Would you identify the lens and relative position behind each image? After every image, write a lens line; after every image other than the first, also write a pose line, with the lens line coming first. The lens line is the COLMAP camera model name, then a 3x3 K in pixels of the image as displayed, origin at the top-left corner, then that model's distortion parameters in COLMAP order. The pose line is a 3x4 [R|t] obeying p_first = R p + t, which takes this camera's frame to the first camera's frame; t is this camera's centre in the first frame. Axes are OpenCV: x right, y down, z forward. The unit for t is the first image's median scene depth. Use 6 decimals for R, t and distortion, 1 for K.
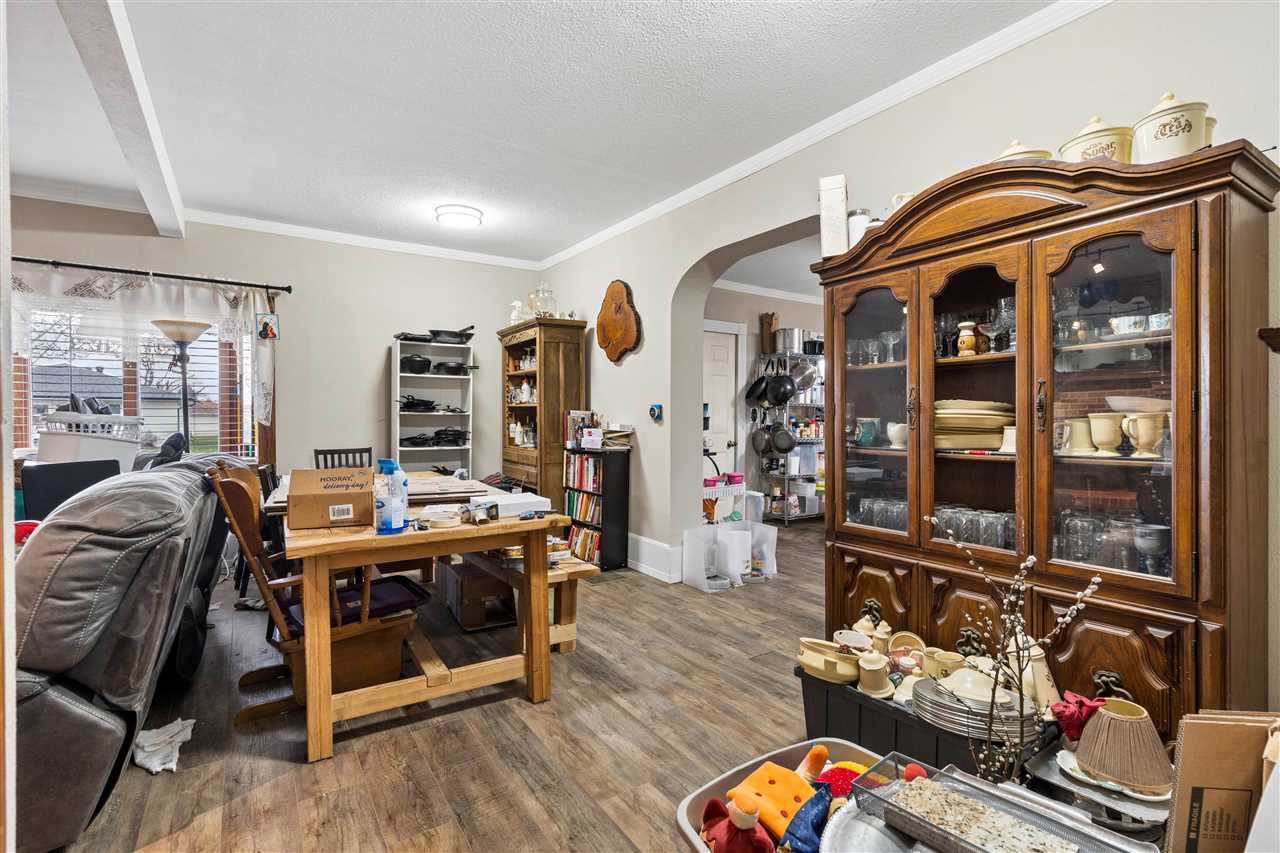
lens RADIAL K [[587.5, 0, 636.4], [0, 587.5, 423.9], [0, 0, 1]] dist [0.001857, -0.000063]
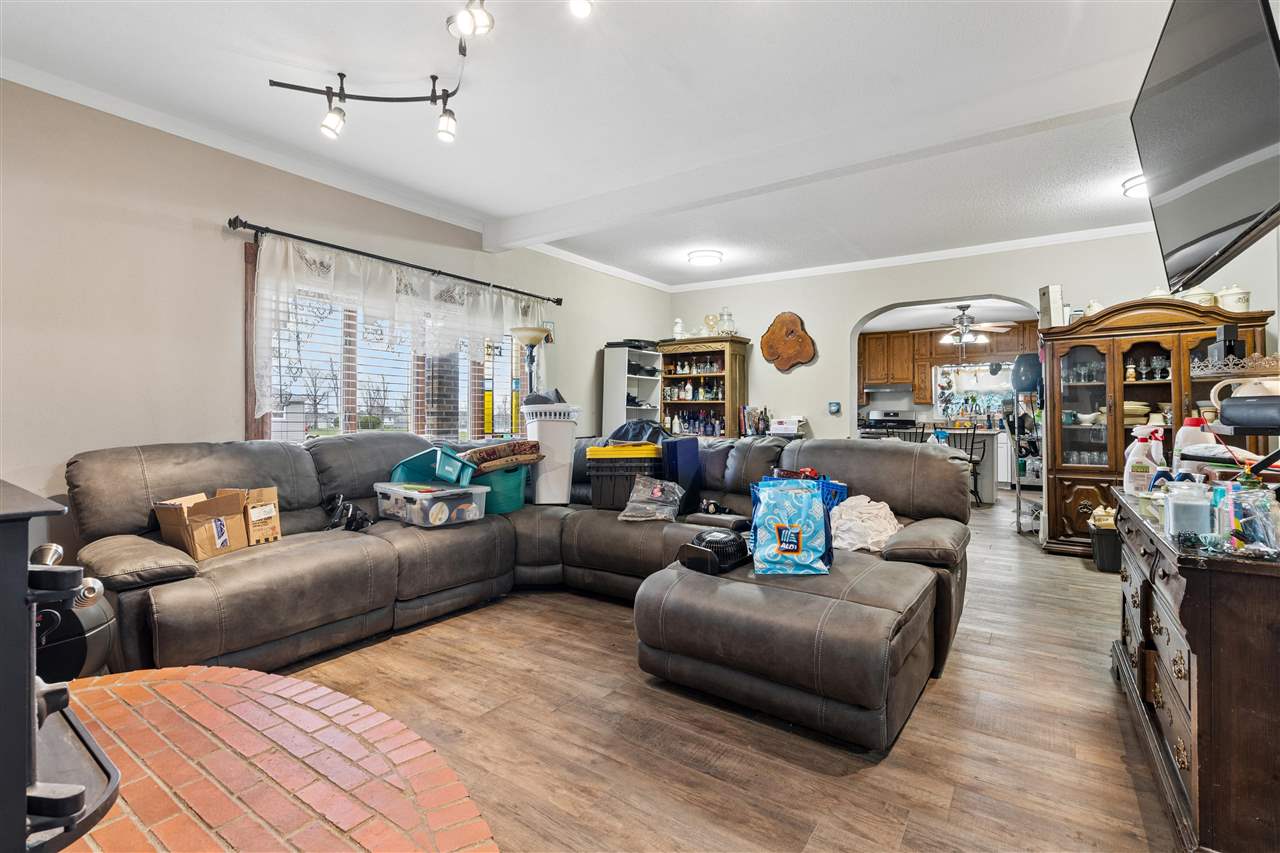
lens RADIAL K [[587.5, 0, 638.0], [0, 587.5, 414.1], [0, 0, 1]] dist [0.001857, -0.000063]
pose [[0.922513, -0.002090, 0.385960, -1.054544], [0.006854, 0.999916, -0.010969, 0.009203], [-0.385905, 0.012764, 0.922450, -0.156441]]
